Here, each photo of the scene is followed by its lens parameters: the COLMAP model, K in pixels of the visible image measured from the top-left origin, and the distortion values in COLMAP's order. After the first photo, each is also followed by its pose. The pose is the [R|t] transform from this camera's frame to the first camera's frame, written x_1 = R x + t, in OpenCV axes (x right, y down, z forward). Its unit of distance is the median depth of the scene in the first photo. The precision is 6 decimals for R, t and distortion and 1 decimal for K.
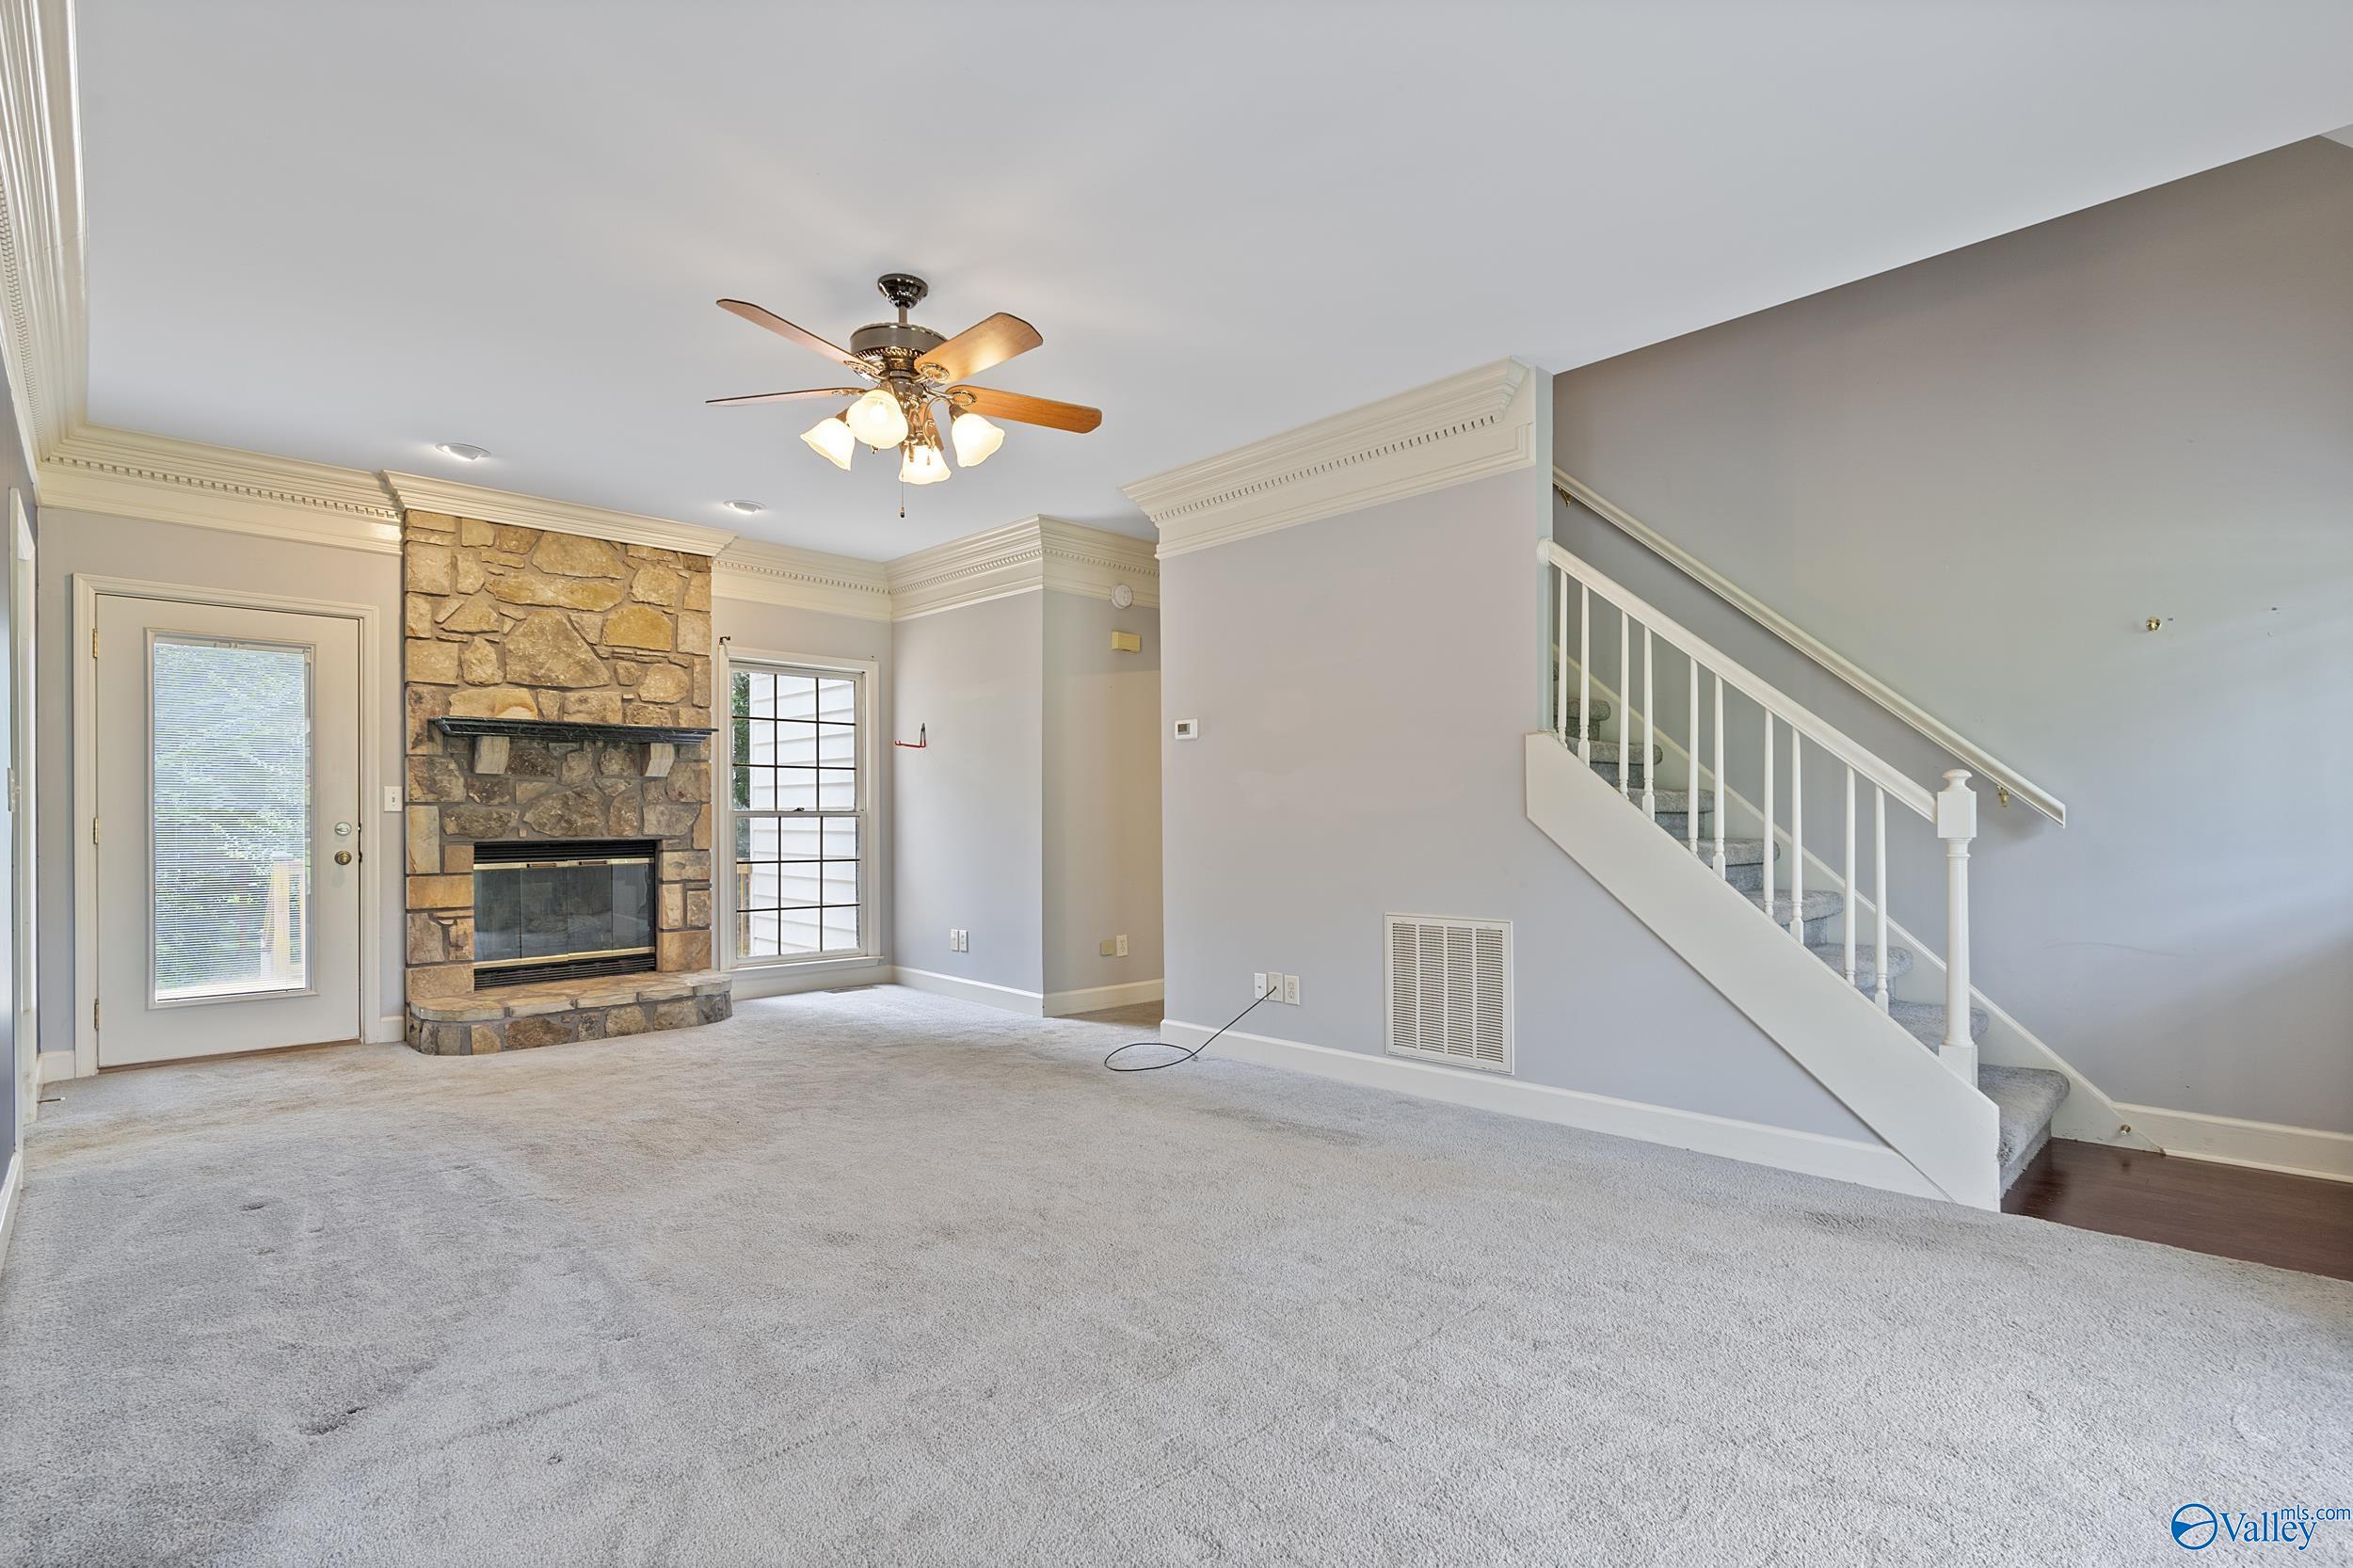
lens RADIAL K [[1094.9, 0, 1182.8], [0, 1094.9, 797.0], [0, 0, 1]] dist [0.000228, 0.000849]
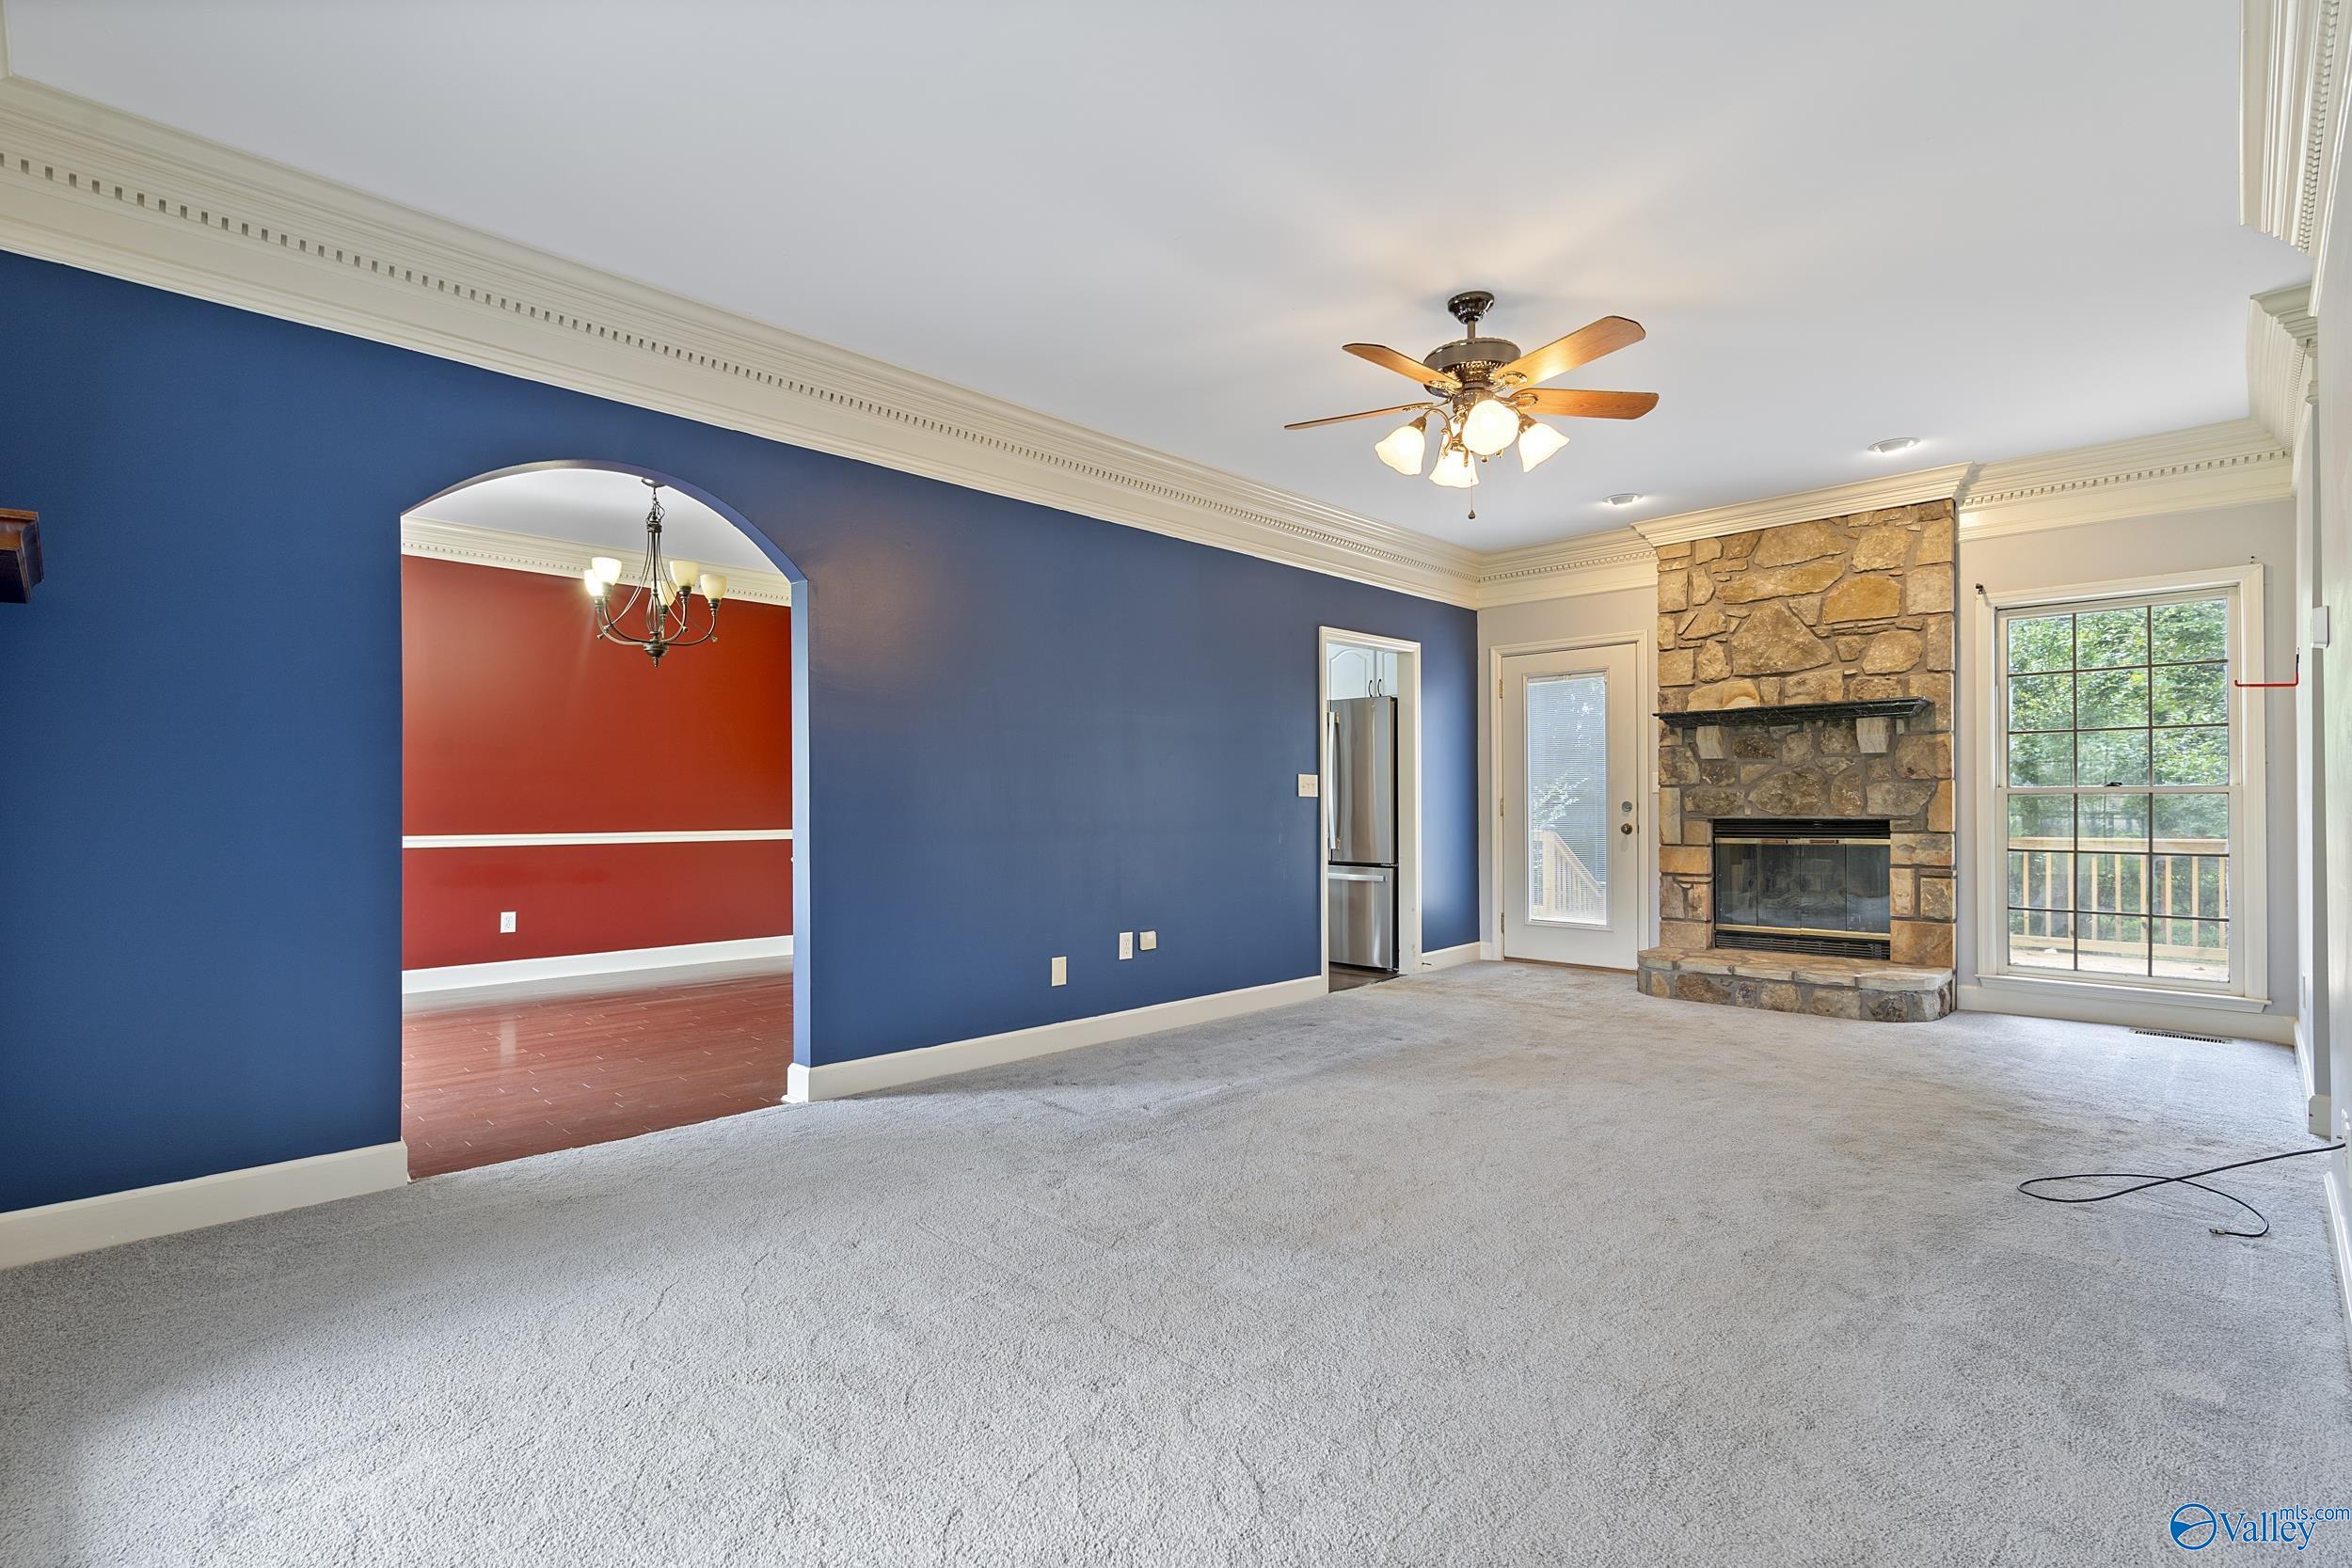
lens RADIAL K [[1094.3, 0, 1182.3], [0, 1094.3, 797.0], [0, 0, 1]] dist [0.000228, 0.000849]
pose [[0.034100, -0.002256, -0.999416, 0.471025], [0.025945, 0.999662, -0.001371, 0.005328], [0.999082, -0.025883, 0.034147, 0.395602]]
